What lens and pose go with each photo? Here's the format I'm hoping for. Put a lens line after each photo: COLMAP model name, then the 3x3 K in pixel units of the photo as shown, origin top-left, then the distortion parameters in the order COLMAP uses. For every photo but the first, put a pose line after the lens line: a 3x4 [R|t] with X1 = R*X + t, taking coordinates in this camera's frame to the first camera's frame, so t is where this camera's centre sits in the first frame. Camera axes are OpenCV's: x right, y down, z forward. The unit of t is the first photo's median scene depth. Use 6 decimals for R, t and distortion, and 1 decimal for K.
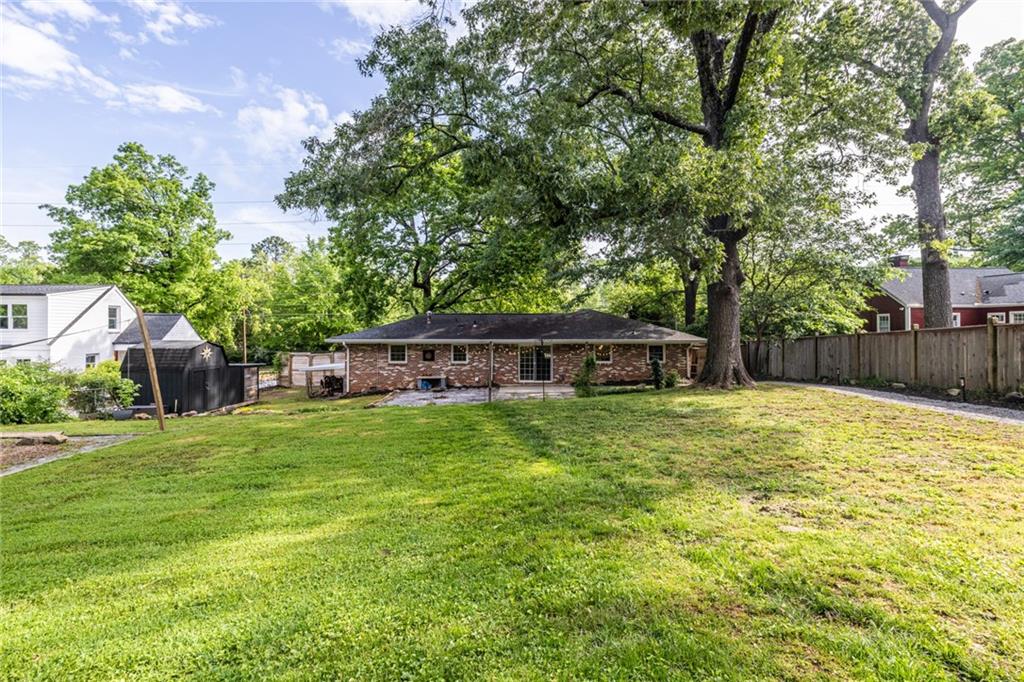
lens RADIAL K [[439.0, 0, 515.4], [0, 439.0, 325.9], [0, 0, 1]] dist [0.009100, -0.004123]
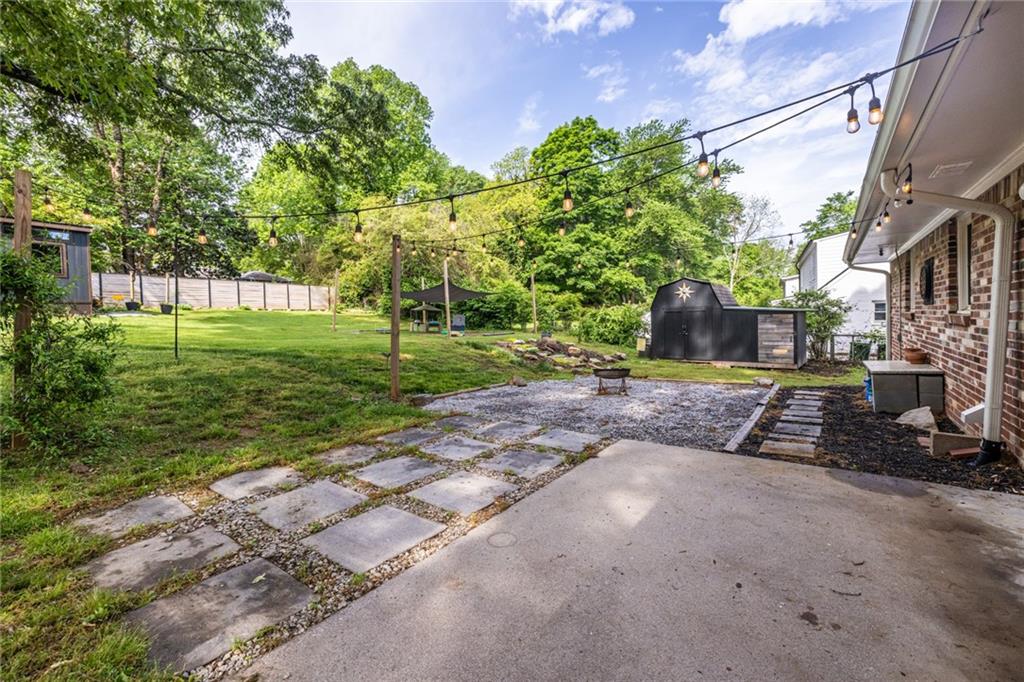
lens RADIAL K [[439.0, 0, 508.9], [0, 439.0, 316.8], [0, 0, 1]] dist [0.009100, -0.004123]
pose [[-0.588160, 0.013205, -0.808637, 0.144596], [0.026716, 0.999638, -0.003108, 0.079021], [0.808303, -0.023432, -0.588300, 0.933634]]
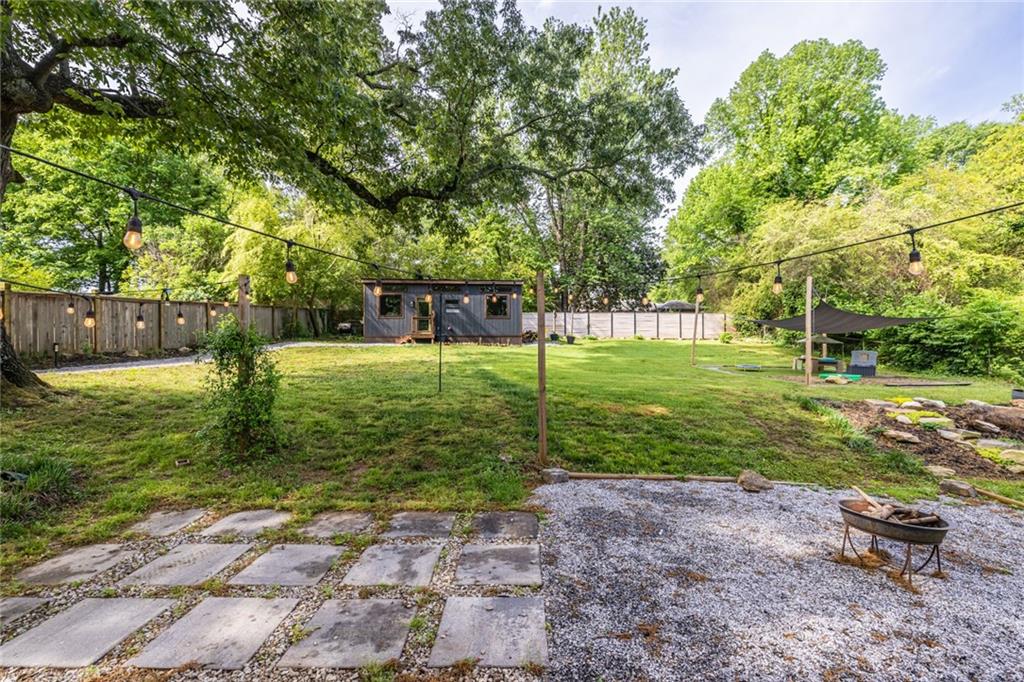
lens RADIAL K [[439.0, 0, 510.6], [0, 439.0, 344.7], [0, 0, 1]] dist [0.009100, -0.004123]
pose [[-0.999975, 0.005450, 0.004565, -0.028645], [0.005403, 0.999933, -0.010286, 0.064789], [-0.004621, -0.010261, -0.999937, 0.947989]]
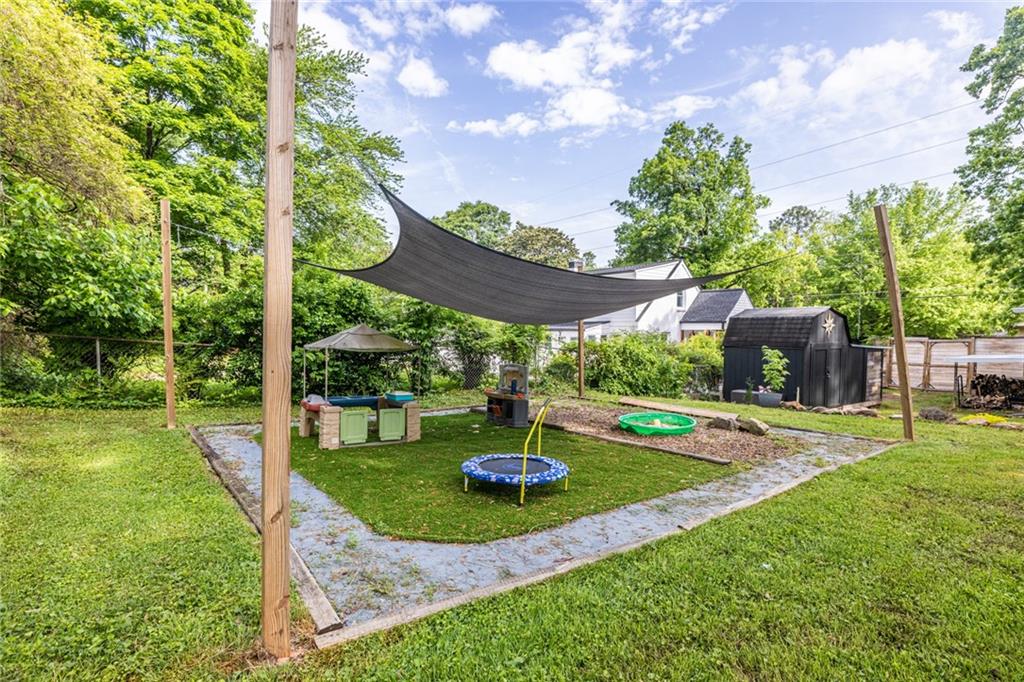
lens RADIAL K [[494.7, 0, 523.0], [0, 494.7, 354.5], [0, 0, 1]] dist [-0.003224, 0.000782]
pose [[0.579208, 0.045320, -0.813919, -0.267084], [0.008291, 0.998074, 0.061475, 0.043643], [0.815138, -0.042355, 0.577716, 0.128677]]
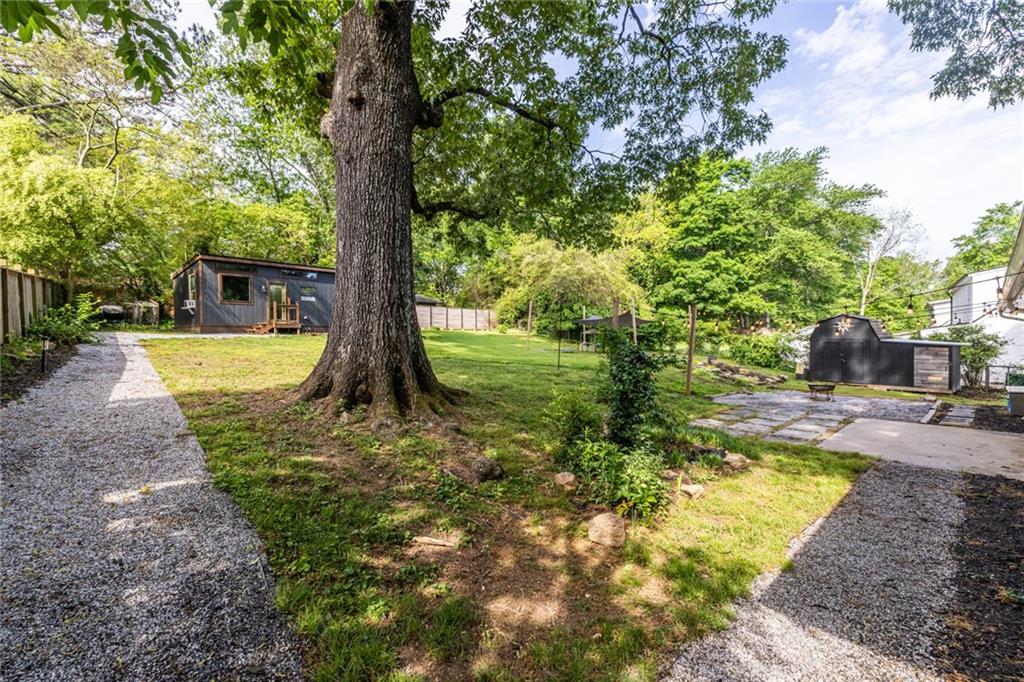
lens RADIAL K [[439.0, 0, 508.7], [0, 439.0, 340.2], [0, 0, 1]] dist [0.009100, -0.004123]
pose [[-0.734031, 0.017049, -0.678902, 0.443520], [0.009207, 0.999843, 0.015154, 0.054392], [0.679053, 0.004873, -0.734073, 0.934551]]
